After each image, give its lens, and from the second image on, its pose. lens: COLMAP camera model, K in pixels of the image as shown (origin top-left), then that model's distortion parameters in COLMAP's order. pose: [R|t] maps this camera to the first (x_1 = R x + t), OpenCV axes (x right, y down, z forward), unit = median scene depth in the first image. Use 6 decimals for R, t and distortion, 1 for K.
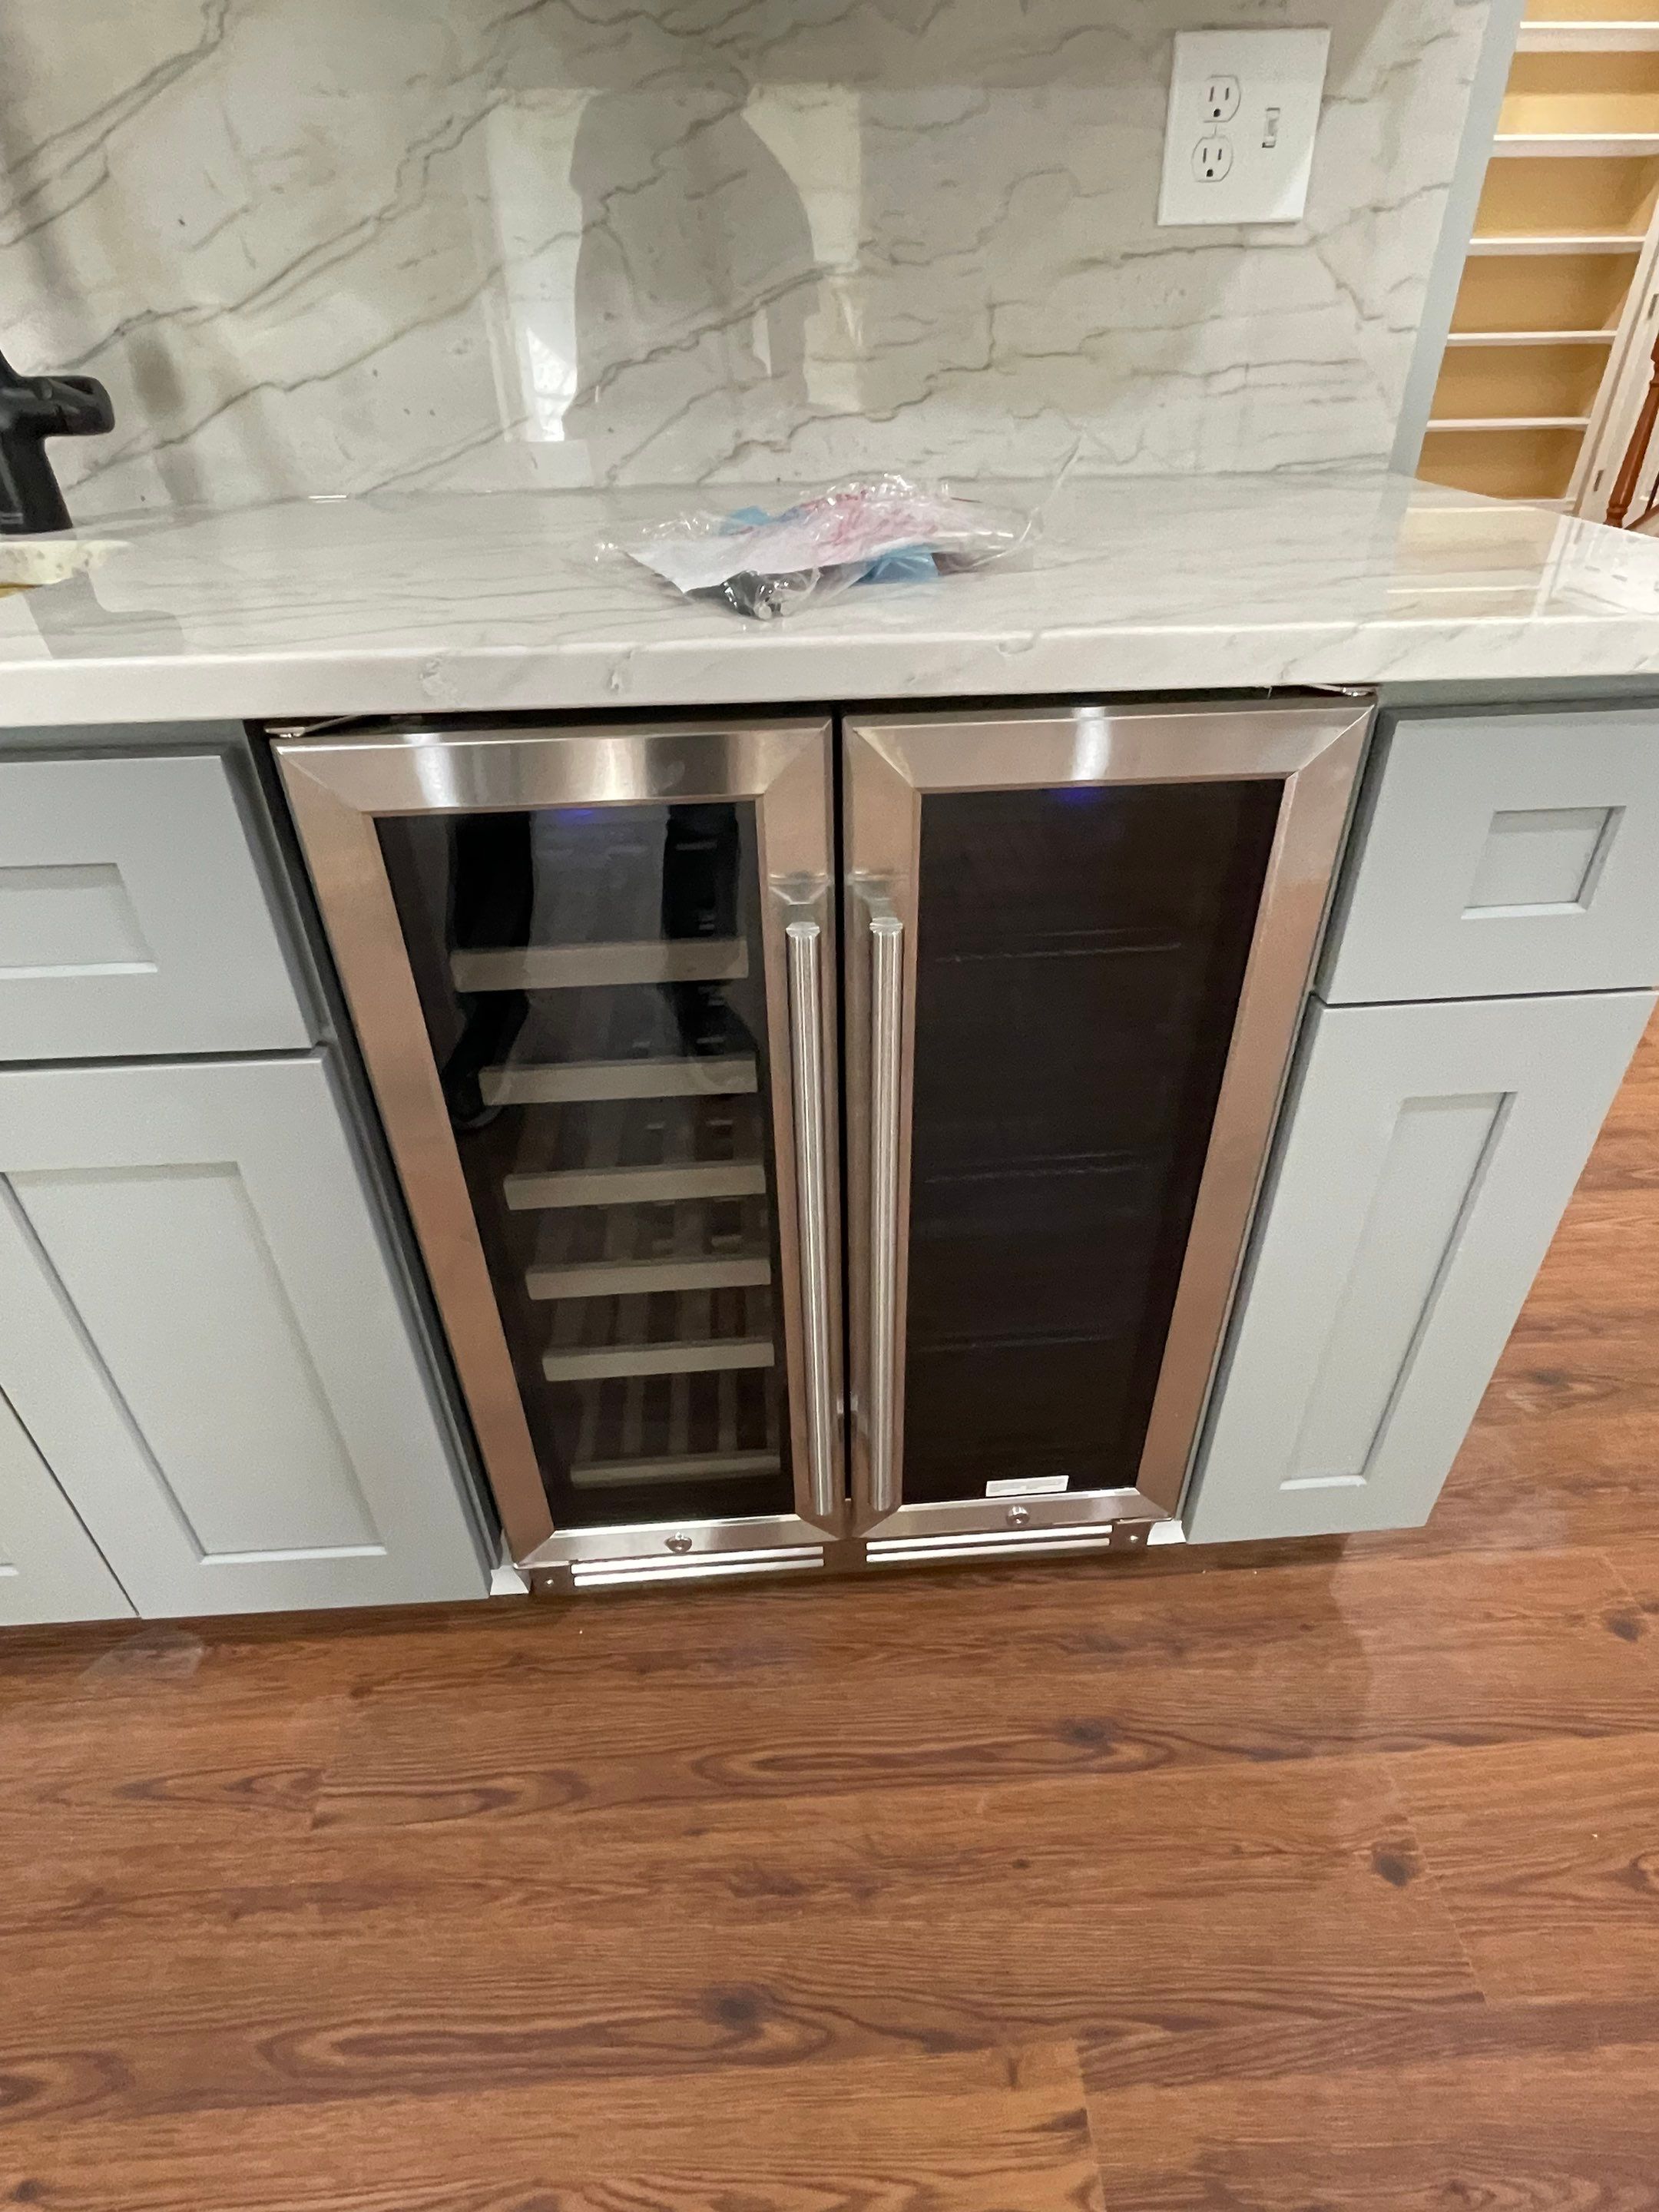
lens RADIAL K [[1145.9, 0, 836.4], [0, 1145.9, 1087.7], [0, 0, 1]] dist [0.000651, -0.001168]
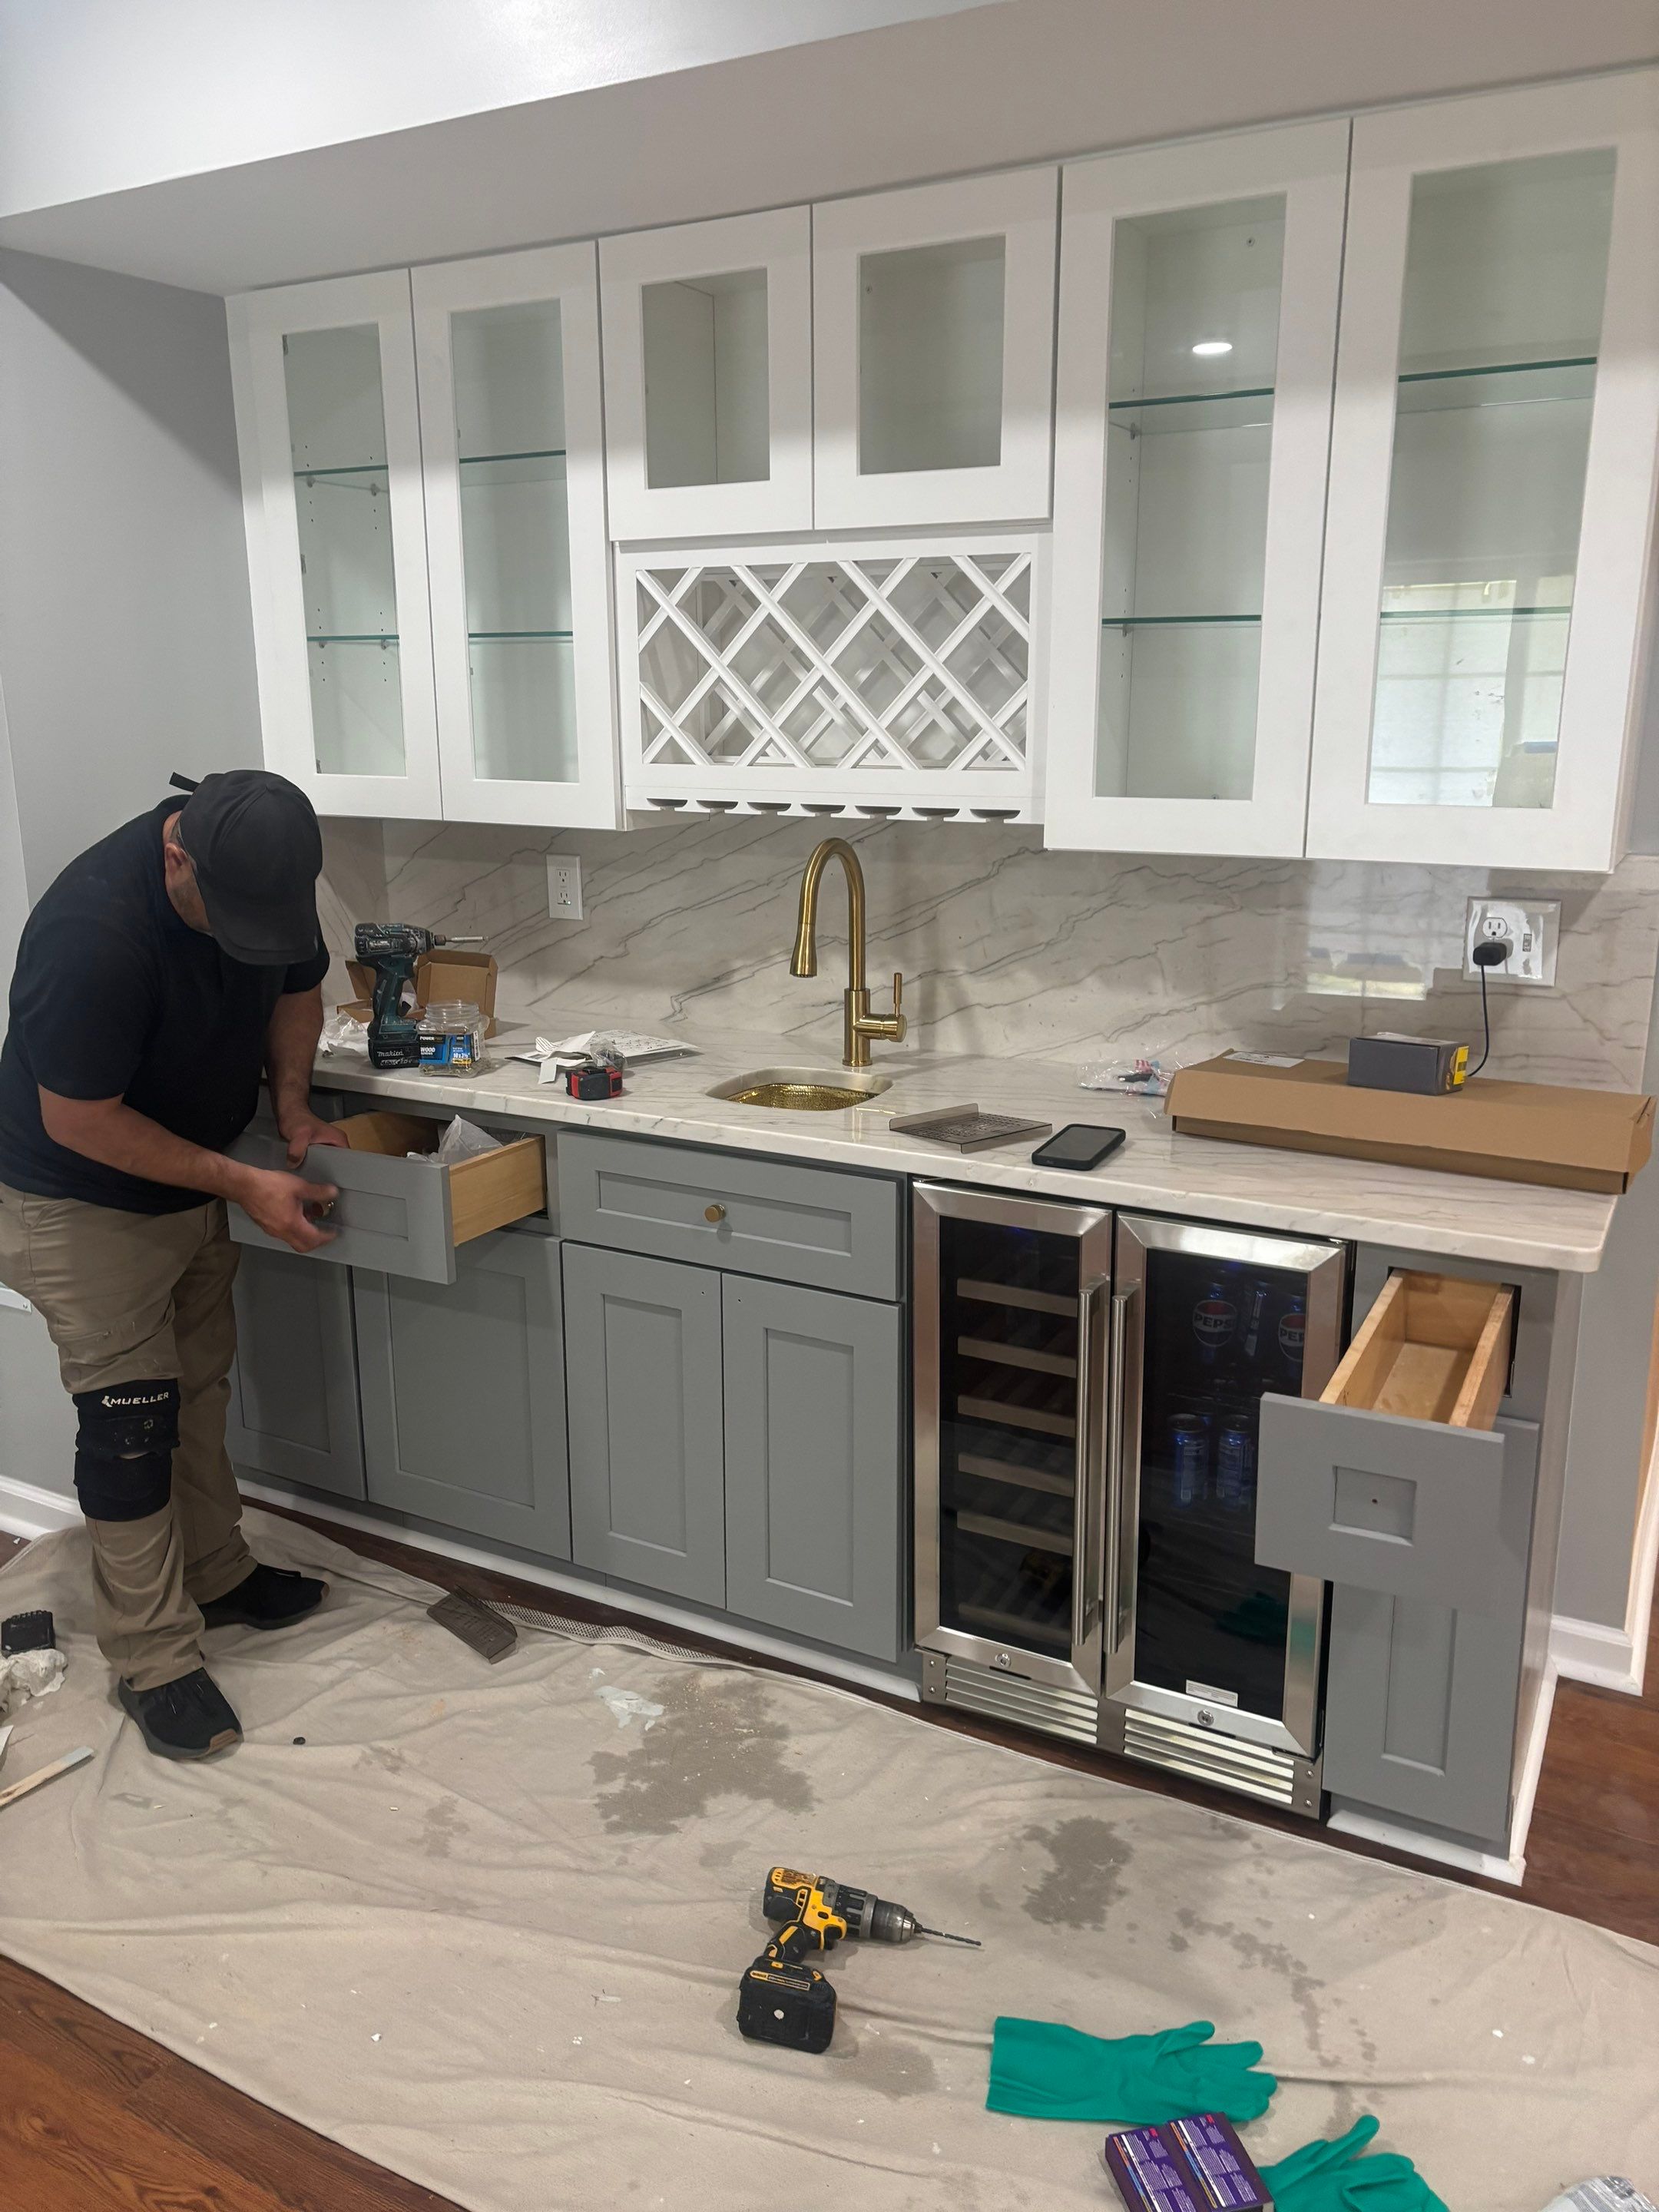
lens RADIAL K [[1639.8, 0, 829.5], [0, 1639.8, 1106.0], [0, 0, 1]] dist [0.032279, -0.003920]
pose [[0.846422, 0.141141, -0.513467, 0.753690], [-0.304073, 0.919681, -0.248447, 0.321297], [0.437159, 0.366423, 0.821356, -1.353310]]
